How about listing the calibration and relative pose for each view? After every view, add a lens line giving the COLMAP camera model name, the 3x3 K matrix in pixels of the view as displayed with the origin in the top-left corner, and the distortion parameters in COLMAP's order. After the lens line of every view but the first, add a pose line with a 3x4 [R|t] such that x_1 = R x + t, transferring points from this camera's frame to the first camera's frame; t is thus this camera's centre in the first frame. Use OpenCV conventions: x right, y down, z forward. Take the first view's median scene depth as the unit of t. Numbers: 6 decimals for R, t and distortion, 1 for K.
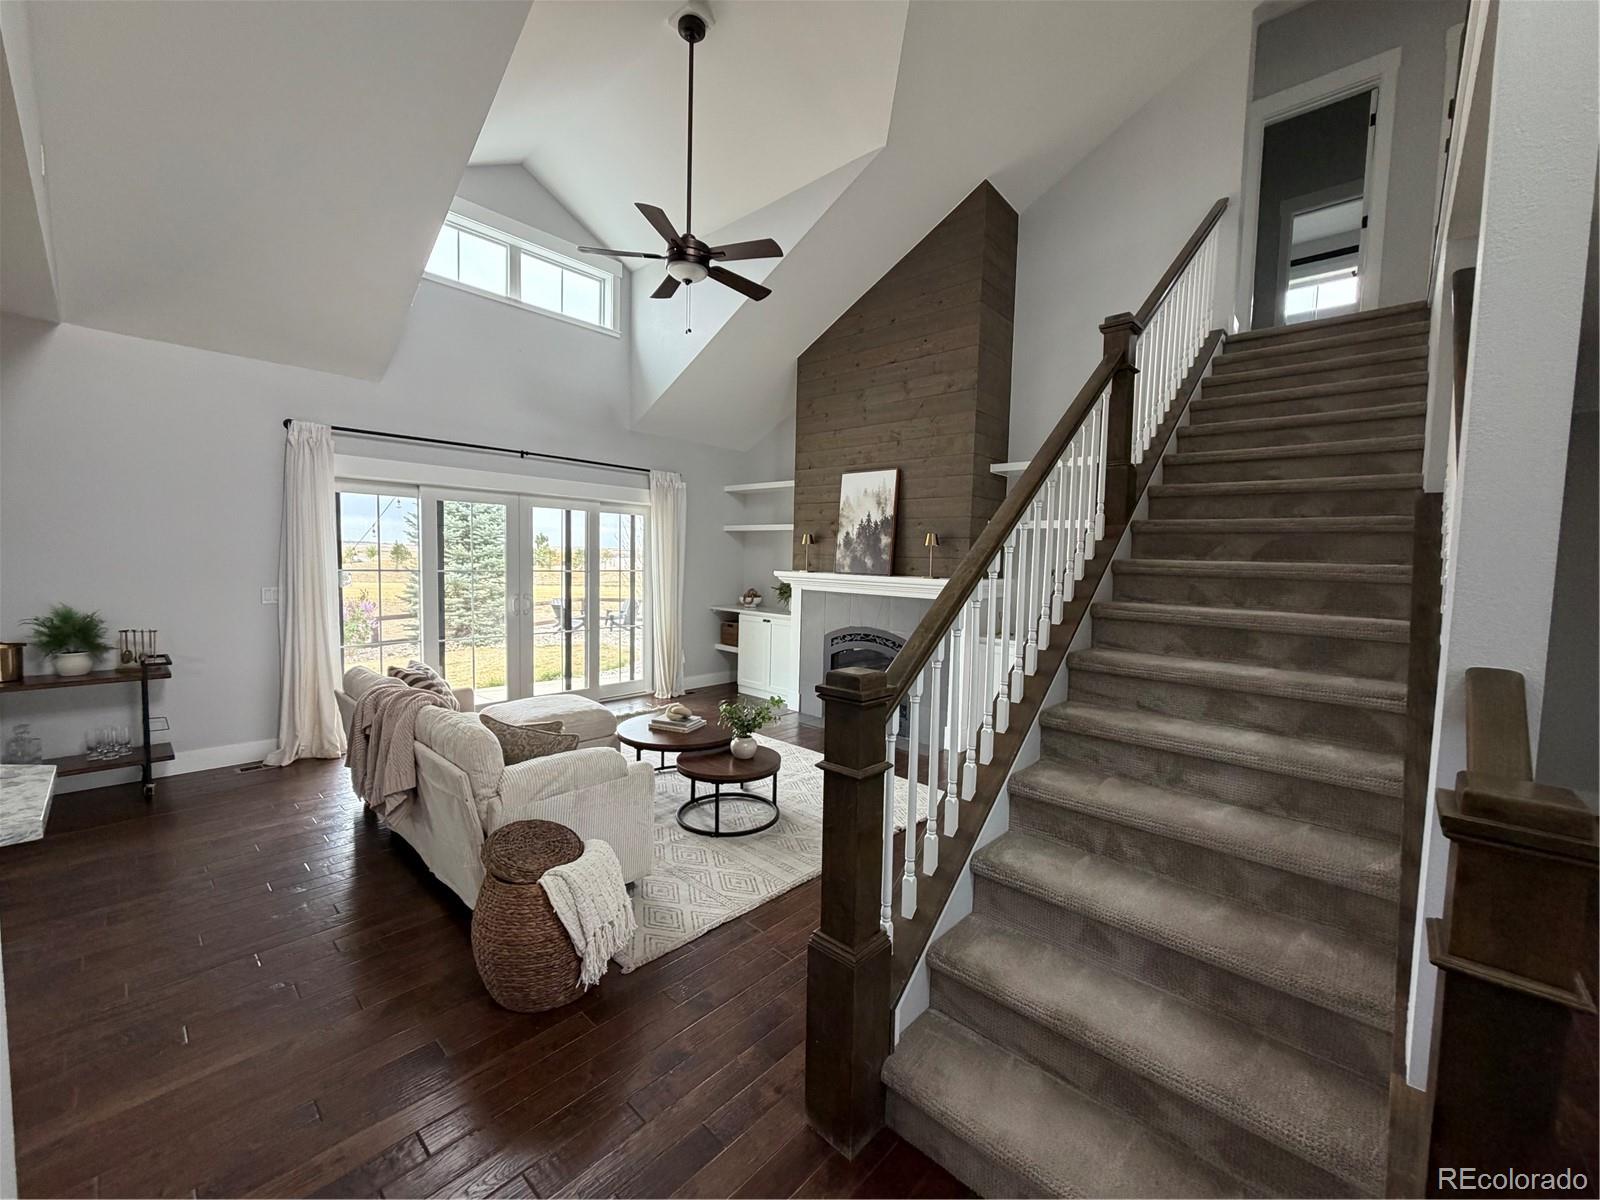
lens RADIAL K [[636.2, 0, 800.0], [0, 636.2, 599.4], [0, 0, 1]] dist [-0.006213, -0.001380]
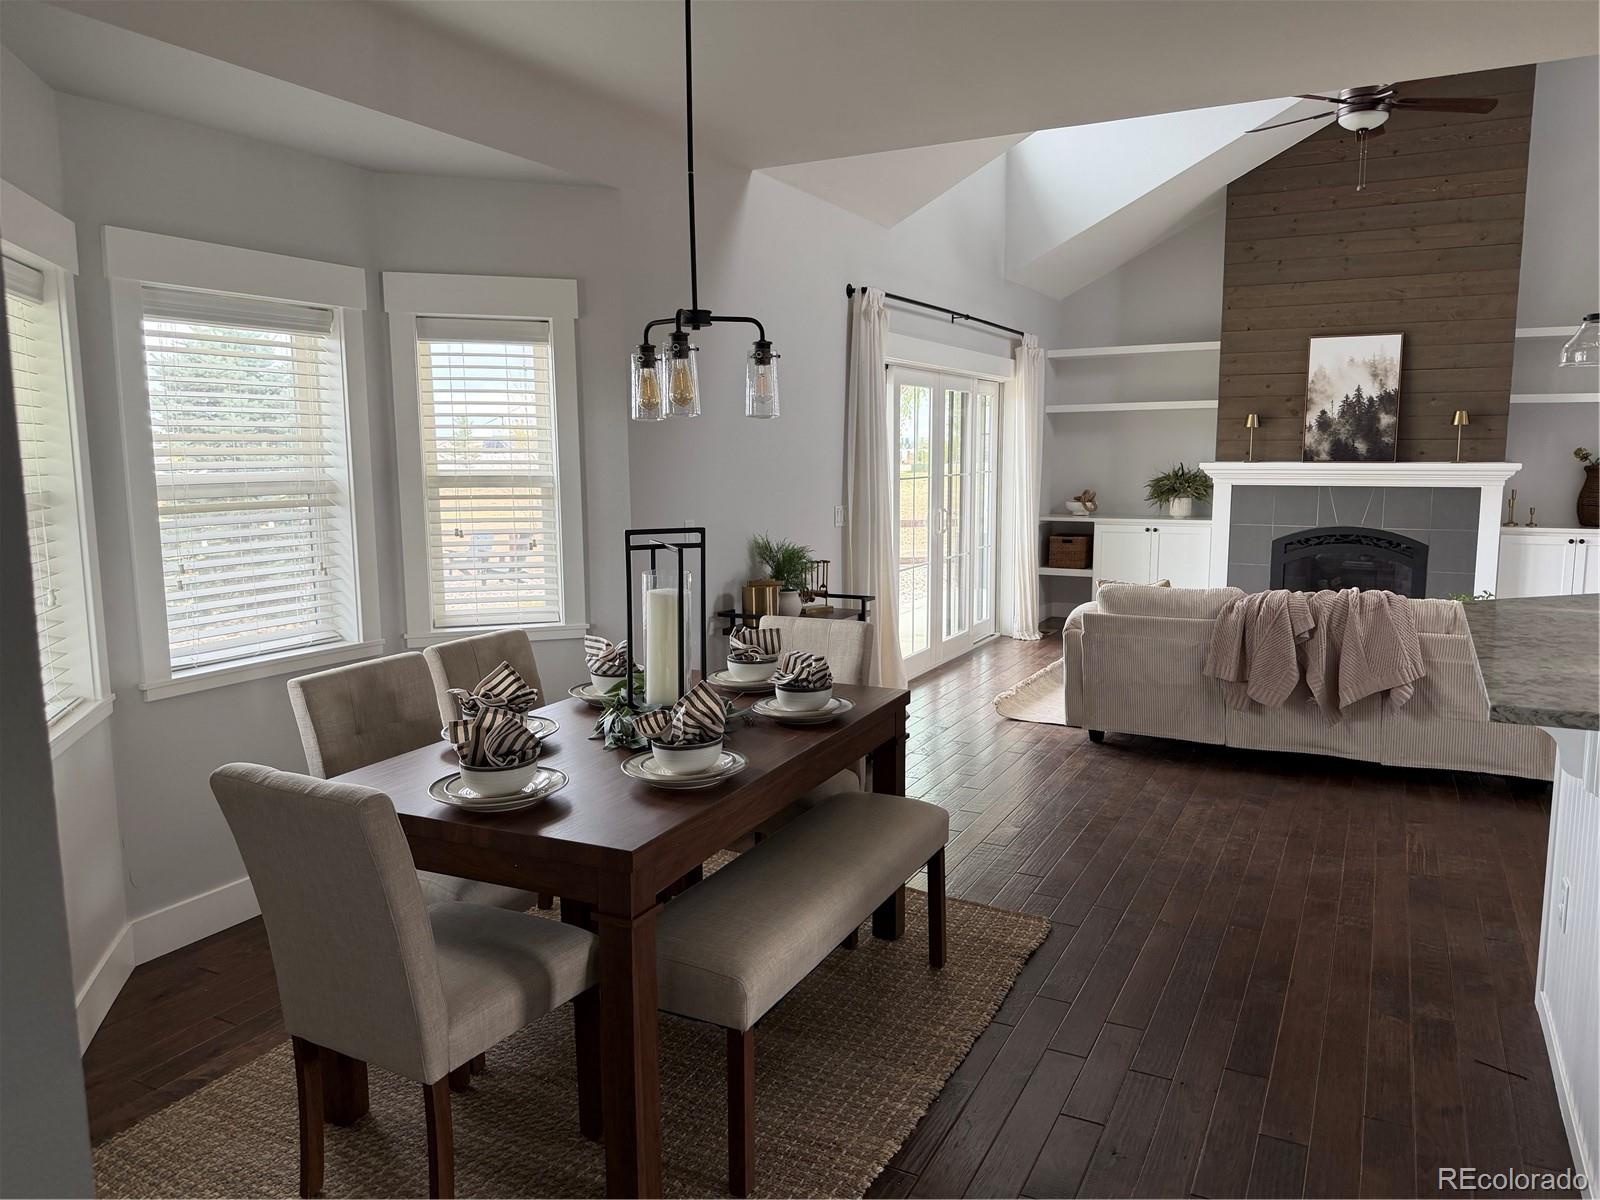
lens RADIAL K [[1134.8, 0, 801.7], [0, 1134.8, 594.4], [0, 0, 1]] dist [0.020648, -0.025719]
pose [[0.965838, -0.065642, 0.250695, -1.002865], [0.049491, 0.996304, 0.070201, -0.007048], [-0.254377, -0.055395, 0.965517, -0.265948]]
